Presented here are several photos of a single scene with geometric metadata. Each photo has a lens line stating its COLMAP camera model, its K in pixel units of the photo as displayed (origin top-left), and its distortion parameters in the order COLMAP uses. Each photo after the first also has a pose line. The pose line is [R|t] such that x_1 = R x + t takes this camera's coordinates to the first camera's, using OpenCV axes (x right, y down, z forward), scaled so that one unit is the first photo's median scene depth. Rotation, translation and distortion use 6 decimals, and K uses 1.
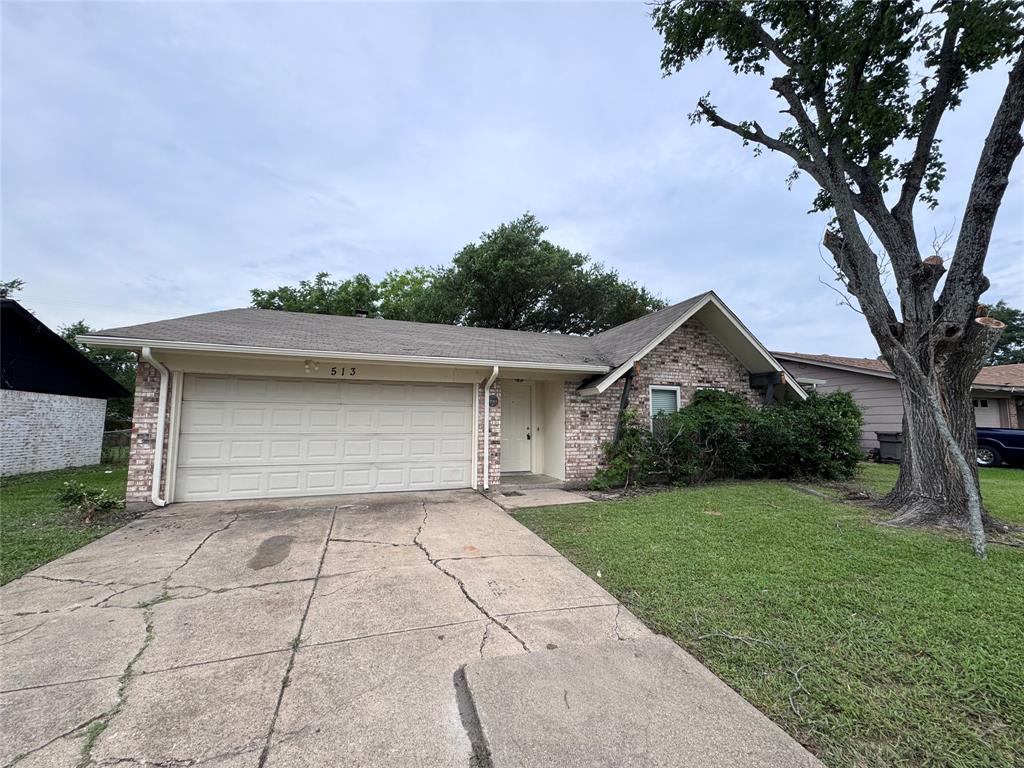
lens RADIAL K [[409.3, 0, 515.4], [0, 409.3, 382.5], [0, 0, 1]] dist [-0.002961, 0.000402]
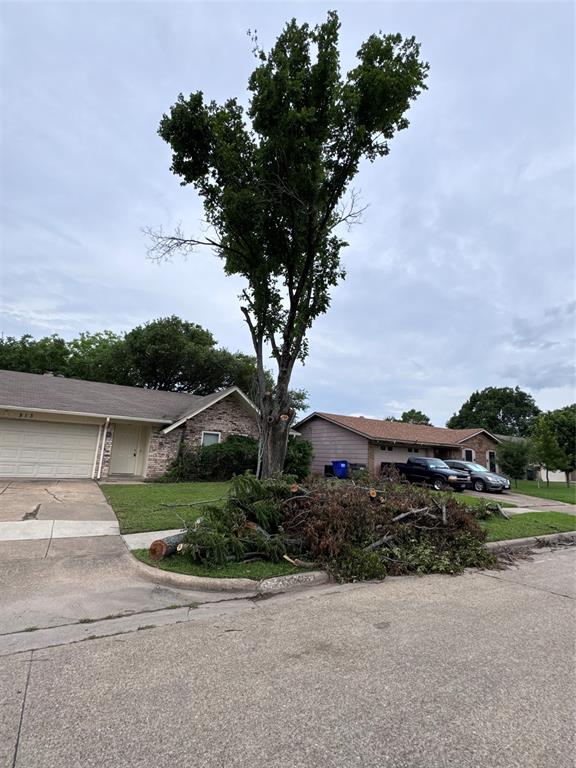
lens RADIAL K [[362.7, 0, 286.2], [0, 362.7, 384.9], [0, 0, 1]] dist [-0.006599, -0.000586]
pose [[0.978428, 0.082651, 0.189335, 0.424293], [-0.064609, 0.992931, -0.099565, -0.072046], [-0.196226, 0.085185, 0.976852, -0.880051]]
